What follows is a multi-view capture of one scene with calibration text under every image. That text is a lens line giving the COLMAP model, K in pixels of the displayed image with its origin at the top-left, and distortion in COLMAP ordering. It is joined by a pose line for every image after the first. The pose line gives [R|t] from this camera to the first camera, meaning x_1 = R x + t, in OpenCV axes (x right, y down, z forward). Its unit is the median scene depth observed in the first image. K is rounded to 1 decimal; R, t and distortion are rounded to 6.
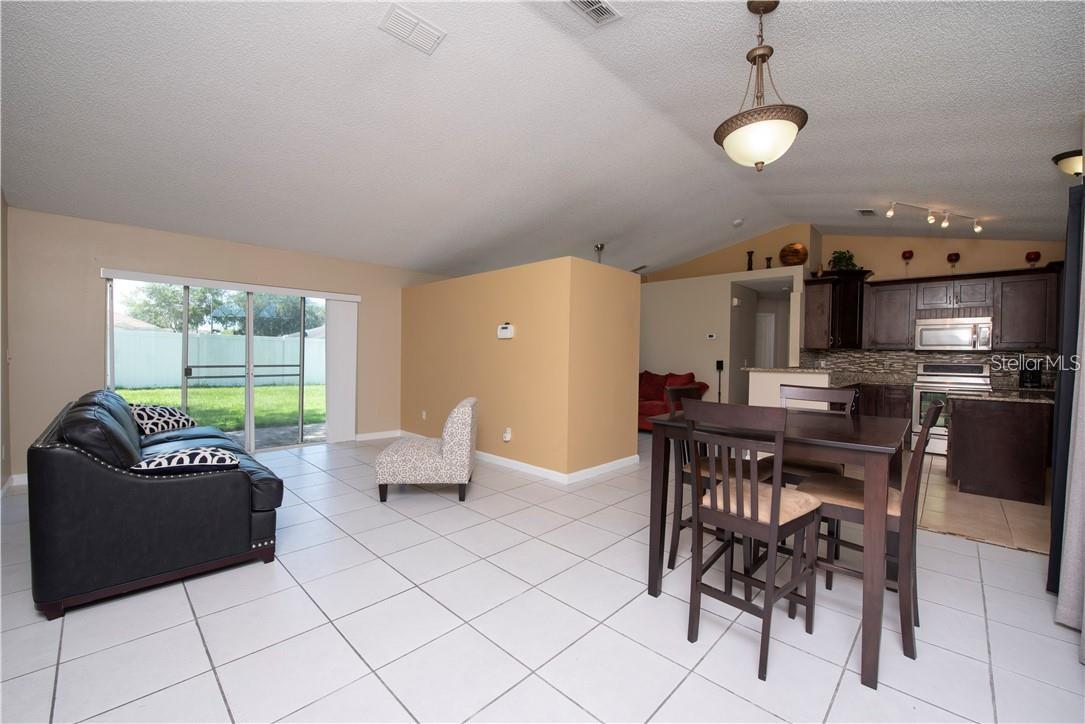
lens RADIAL K [[436.3, 0, 549.3], [0, 436.3, 363.7], [0, 0, 1]] dist [-0.009128, -0.000228]
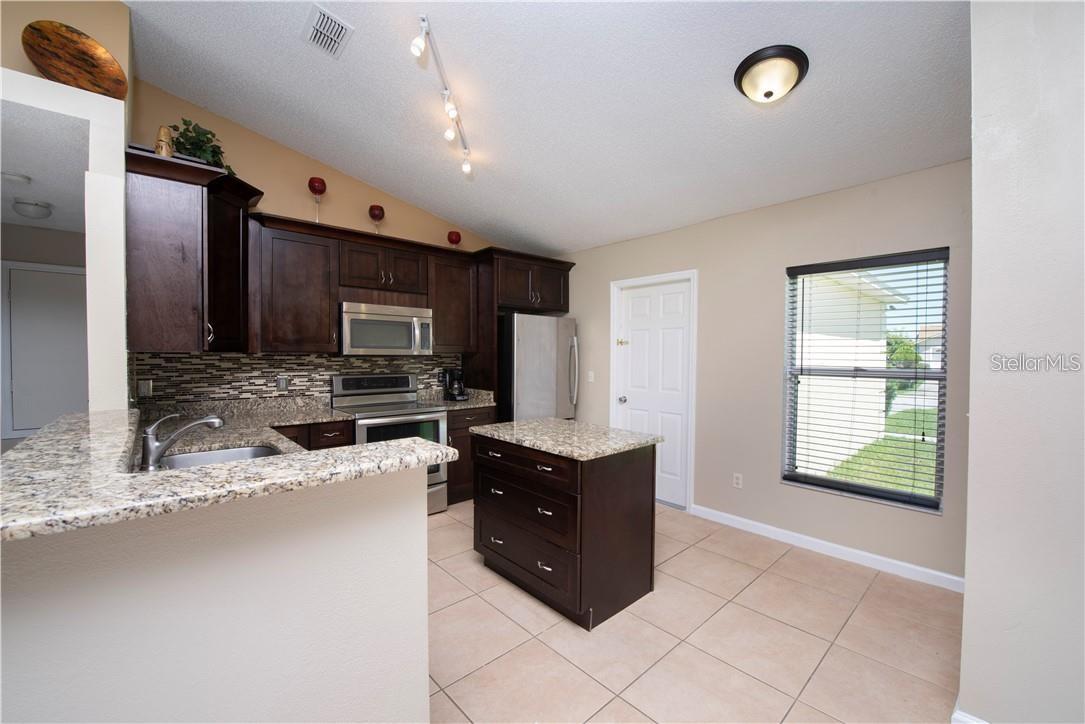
lens RADIAL K [[436.3, 0, 549.3], [0, 436.3, 363.7], [0, 0, 1]] dist [-0.009128, -0.000228]
pose [[0.058780, -0.031591, 0.997771, 0.264404], [0.021629, 0.999305, 0.030366, -0.029070], [-0.998037, 0.019796, 0.059423, 0.649805]]
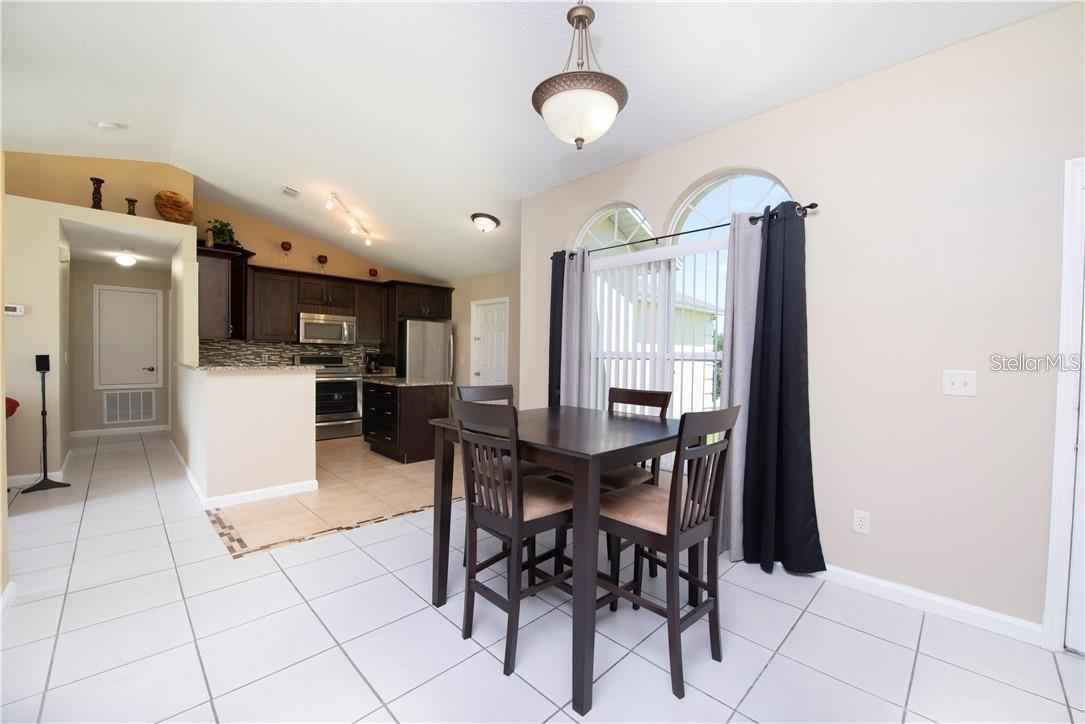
lens RADIAL K [[436.3, 0, 549.3], [0, 436.3, 363.7], [0, 0, 1]] dist [-0.009128, -0.000228]
pose [[0.016589, -0.031235, 0.999374, -0.158201], [0.008281, 0.999482, 0.031101, -0.008234], [-0.999828, 0.007760, 0.016839, 0.373738]]
